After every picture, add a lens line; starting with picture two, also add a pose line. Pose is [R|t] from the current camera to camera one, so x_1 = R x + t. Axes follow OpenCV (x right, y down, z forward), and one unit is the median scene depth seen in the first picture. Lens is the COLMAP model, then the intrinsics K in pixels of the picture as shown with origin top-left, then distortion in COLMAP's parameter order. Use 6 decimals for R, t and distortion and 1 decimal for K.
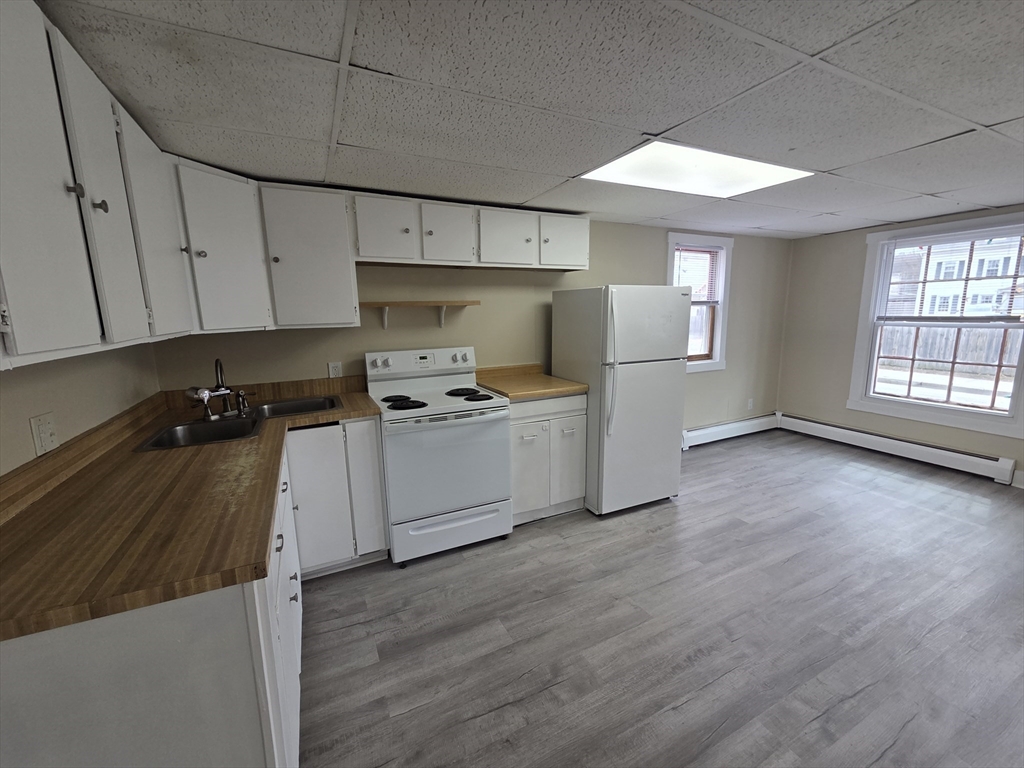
lens RADIAL K [[419.5, 0, 512.0], [0, 419.5, 384.0], [0, 0, 1]] dist [0.001935, 0.000107]
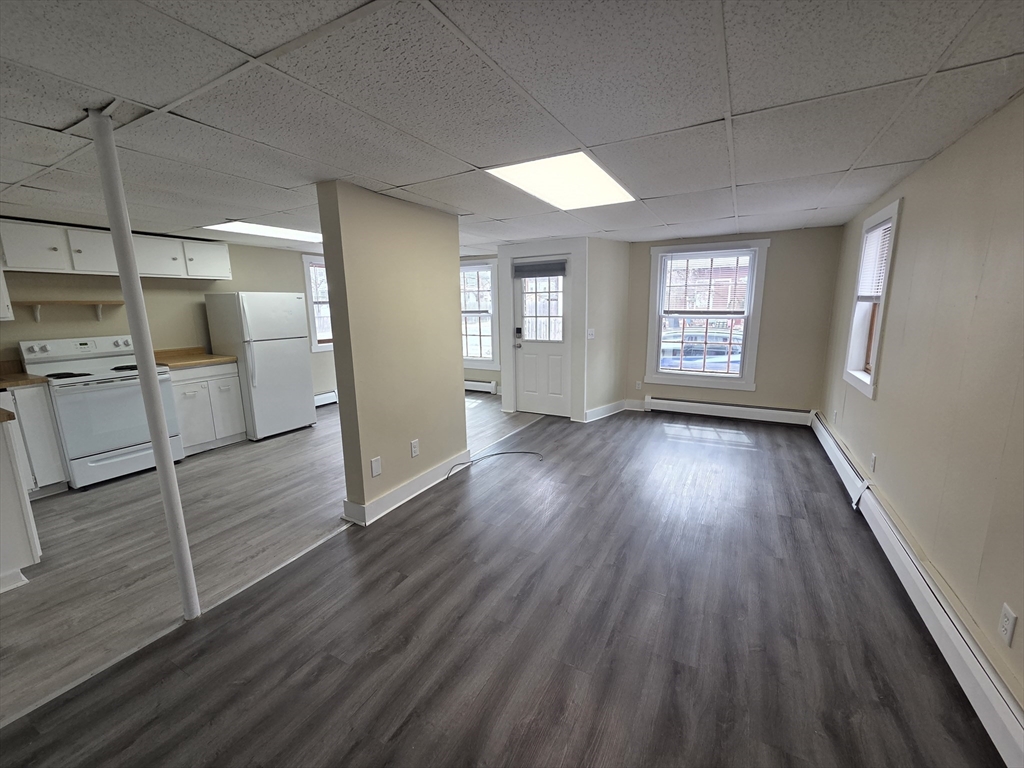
lens RADIAL K [[419.5, 0, 512.0], [0, 419.5, 384.0], [0, 0, 1]] dist [0.001935, 0.000107]
pose [[0.819881, -0.103264, 0.563145, 0.156333], [0.098918, 0.994357, 0.038322, 0.168491], [-0.563925, 0.024285, 0.825469, -0.980073]]
